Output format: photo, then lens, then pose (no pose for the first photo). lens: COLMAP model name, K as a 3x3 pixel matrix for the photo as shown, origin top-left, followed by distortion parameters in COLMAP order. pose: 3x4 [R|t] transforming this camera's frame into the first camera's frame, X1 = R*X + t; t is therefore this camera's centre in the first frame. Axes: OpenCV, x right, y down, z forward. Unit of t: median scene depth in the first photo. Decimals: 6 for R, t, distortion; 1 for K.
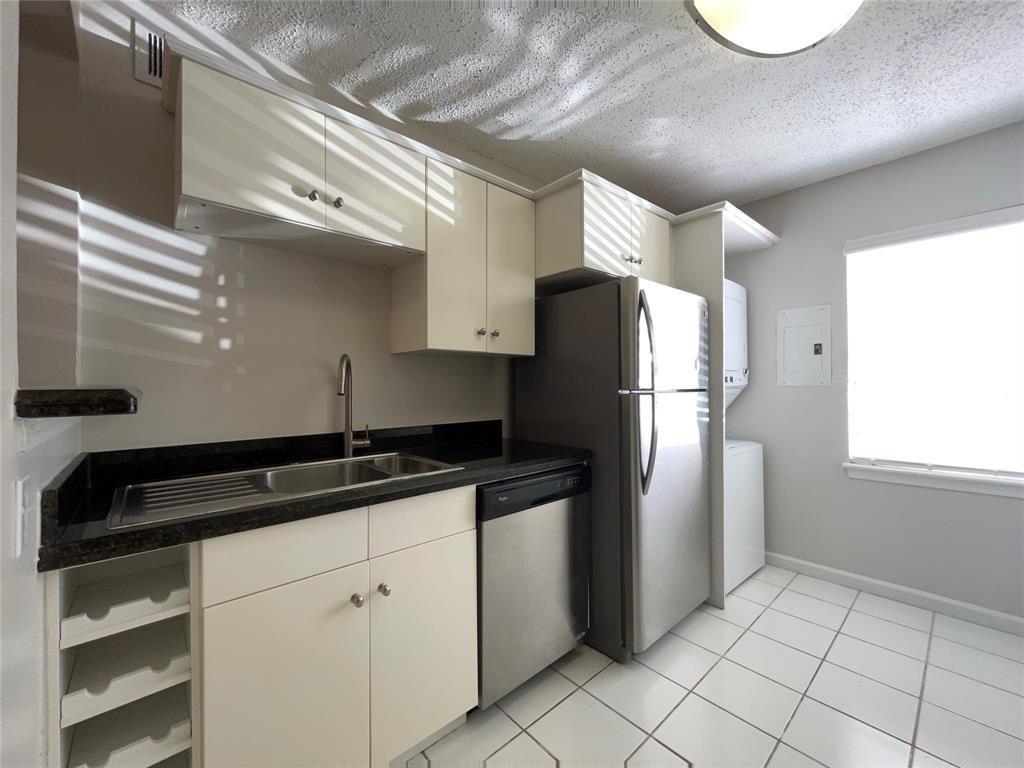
lens RADIAL K [[407.2, 0, 517.5], [0, 407.2, 384.0], [0, 0, 1]] dist [-0.003098, 0.000310]
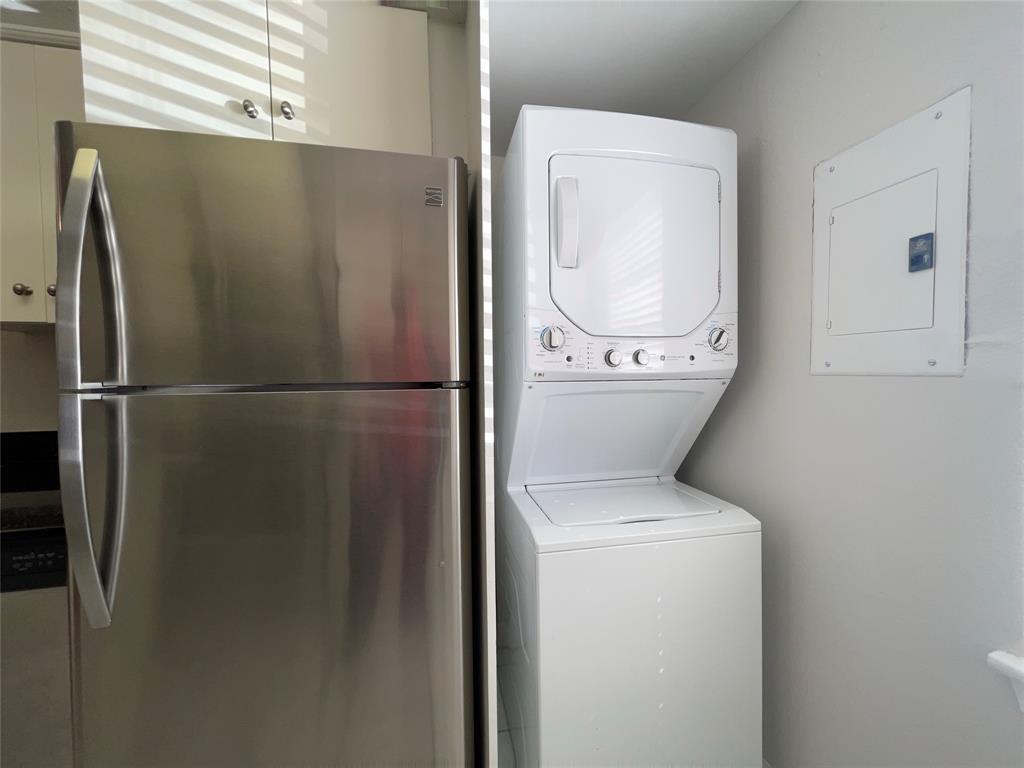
lens RADIAL K [[407.2, 0, 510.7], [0, 407.2, 384.2], [0, 0, 1]] dist [-0.003098, 0.000310]
pose [[0.875120, 0.010391, -0.483794, 0.755042], [0.006150, 0.999450, 0.032591, 0.001544], [0.483866, -0.031496, 0.874575, 0.707779]]
